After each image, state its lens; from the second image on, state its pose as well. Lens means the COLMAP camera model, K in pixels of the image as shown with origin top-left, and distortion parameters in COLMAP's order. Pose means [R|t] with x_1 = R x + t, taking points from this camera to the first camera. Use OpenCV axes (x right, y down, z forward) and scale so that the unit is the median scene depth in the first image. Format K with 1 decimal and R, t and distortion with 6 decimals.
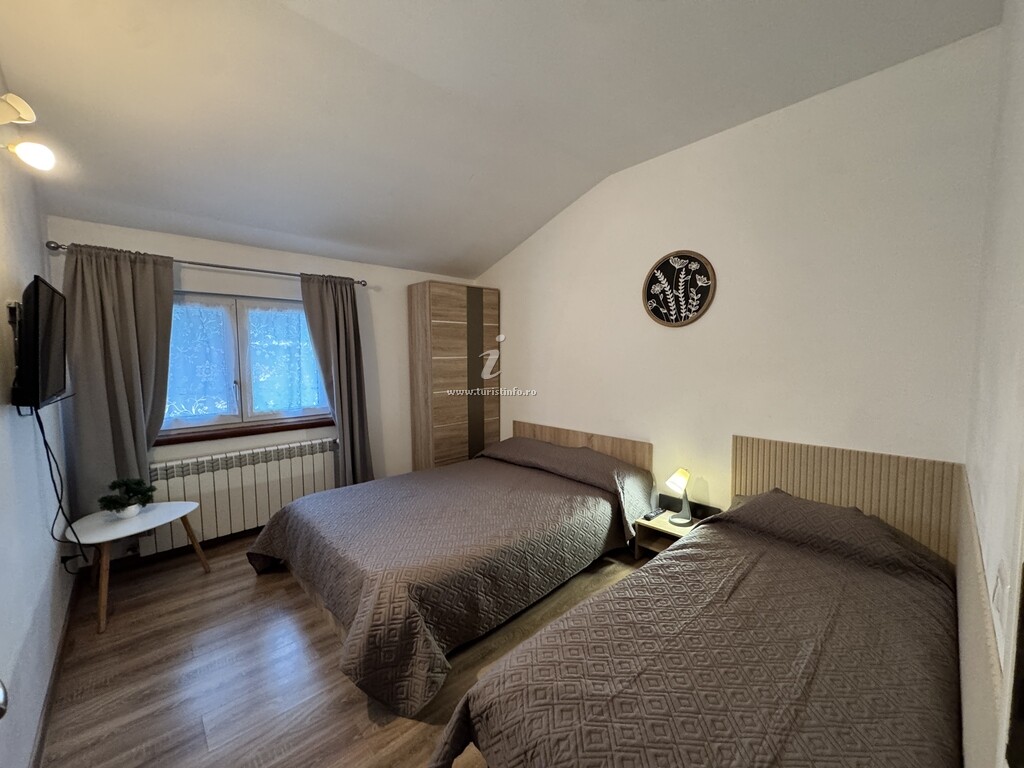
lens RADIAL K [[407.9, 0, 512.0], [0, 407.9, 384.0], [0, 0, 1]] dist [-0.004034, 0.000144]
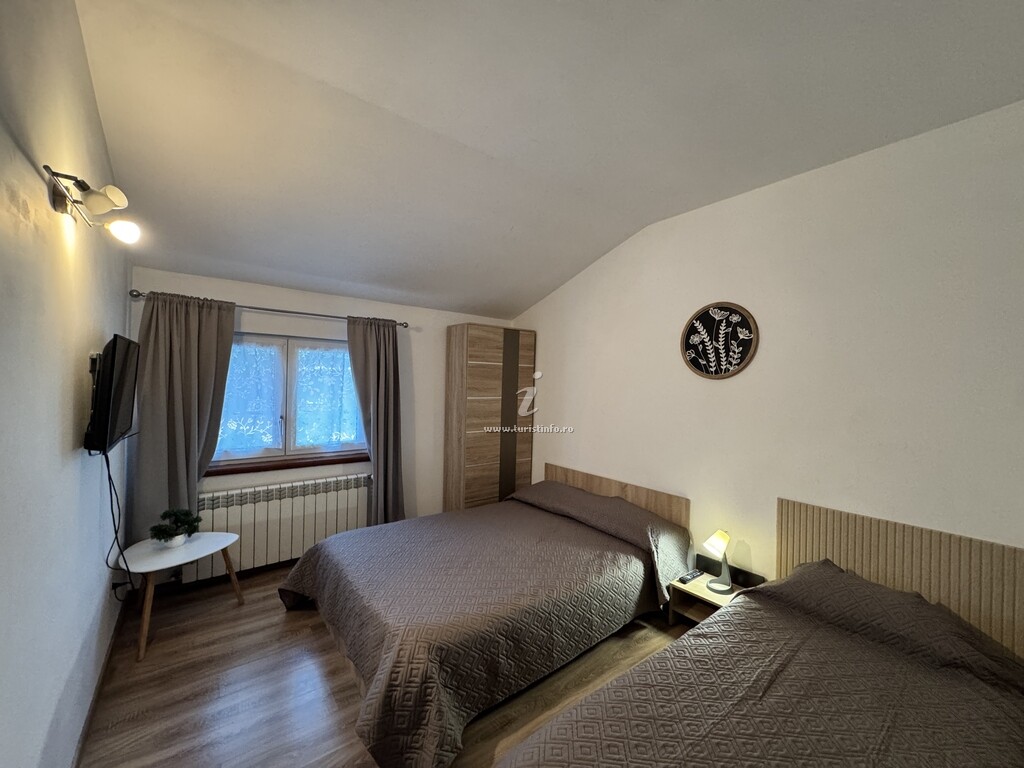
lens RADIAL K [[407.9, 0, 512.0], [0, 407.9, 384.0], [0, 0, 1]] dist [-0.004034, 0.000144]
pose [[0.995390, 0.031740, -0.090505, 0.009105], [-0.037946, 0.996984, -0.067696, -0.046119], [0.088083, 0.070818, 0.993593, -0.002799]]
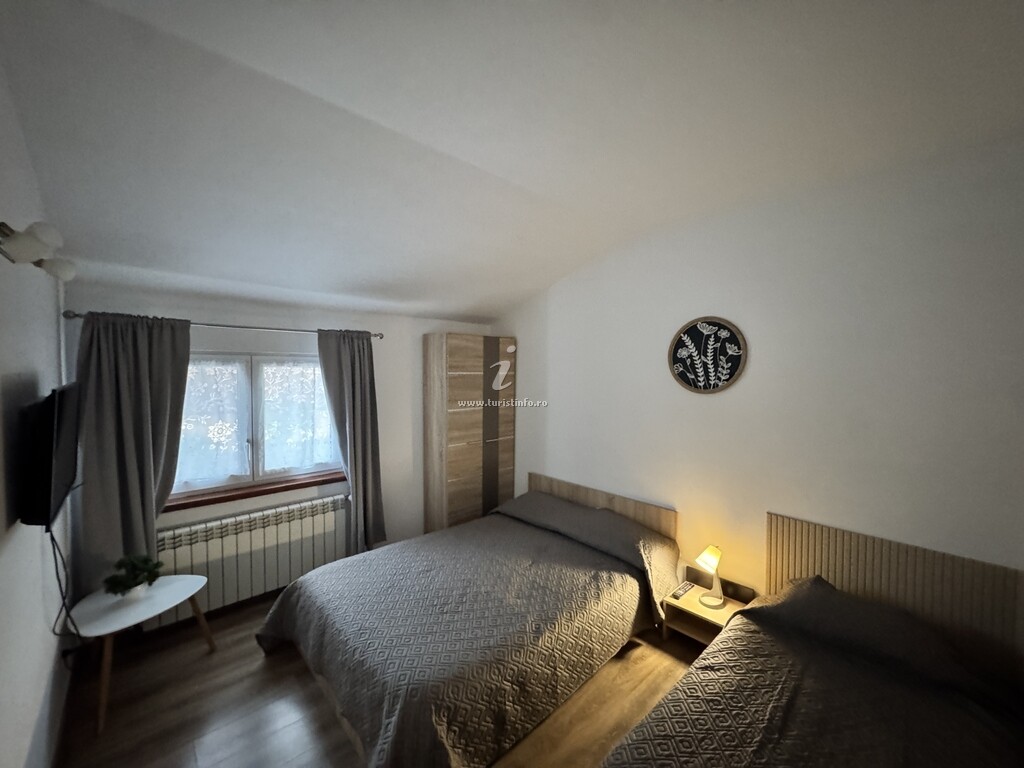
lens RADIAL K [[407.9, 0, 512.0], [0, 407.9, 384.0], [0, 0, 1]] dist [-0.004034, 0.000144]
pose [[0.999909, 0.012297, -0.005629, -0.050544], [-0.012511, 0.999135, -0.039669, -0.122641], [0.005136, 0.039736, 0.999197, 0.030371]]
